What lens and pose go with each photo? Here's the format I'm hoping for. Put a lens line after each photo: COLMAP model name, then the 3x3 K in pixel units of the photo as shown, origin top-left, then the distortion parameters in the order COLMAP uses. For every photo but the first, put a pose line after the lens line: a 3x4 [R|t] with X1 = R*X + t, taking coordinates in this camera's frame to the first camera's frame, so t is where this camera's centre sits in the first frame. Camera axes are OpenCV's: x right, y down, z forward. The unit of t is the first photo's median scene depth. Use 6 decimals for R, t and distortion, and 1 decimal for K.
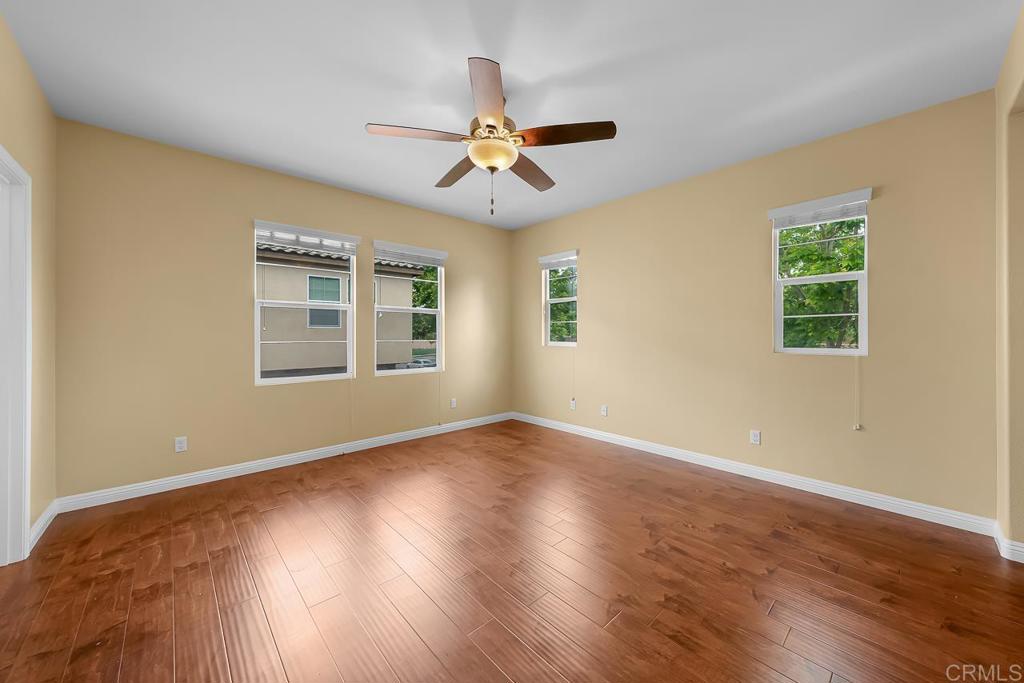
lens RADIAL K [[351.2, 0, 521.4], [0, 351.2, 343.2], [0, 0, 1]] dist [0.001710, 0.000158]
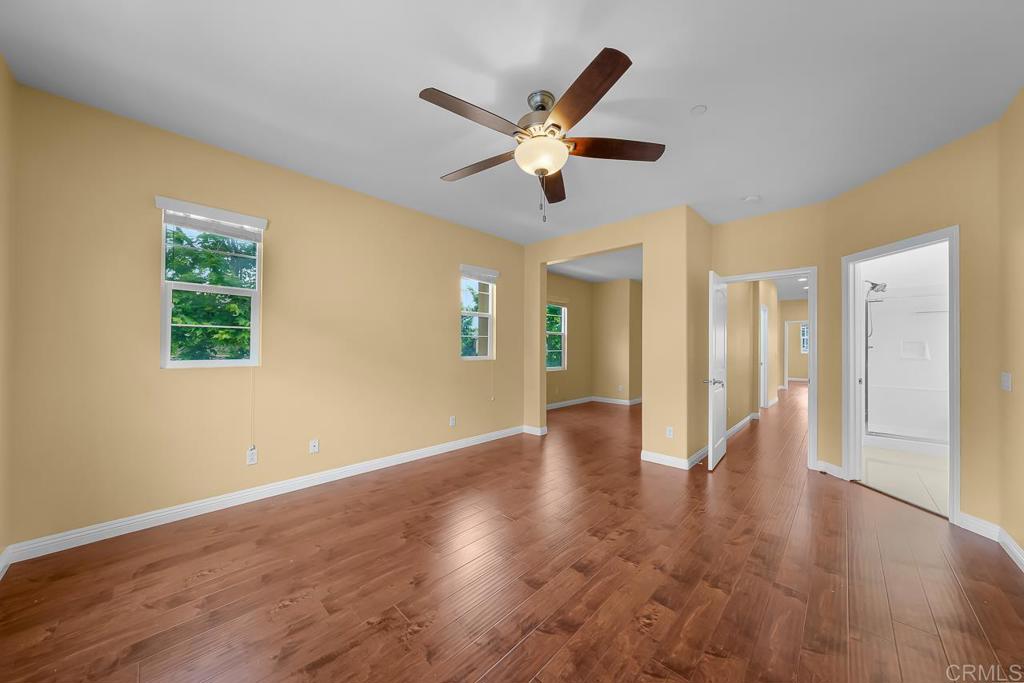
lens RADIAL K [[346.2, 0, 506.9], [0, 346.2, 352.9], [0, 0, 1]] dist [-0.000132, -0.000021]
pose [[-0.009581, -0.015325, 0.999837, -0.778861], [0.018406, 0.999710, 0.015500, -0.026092], [-0.999785, 0.018552, -0.009296, 0.851090]]
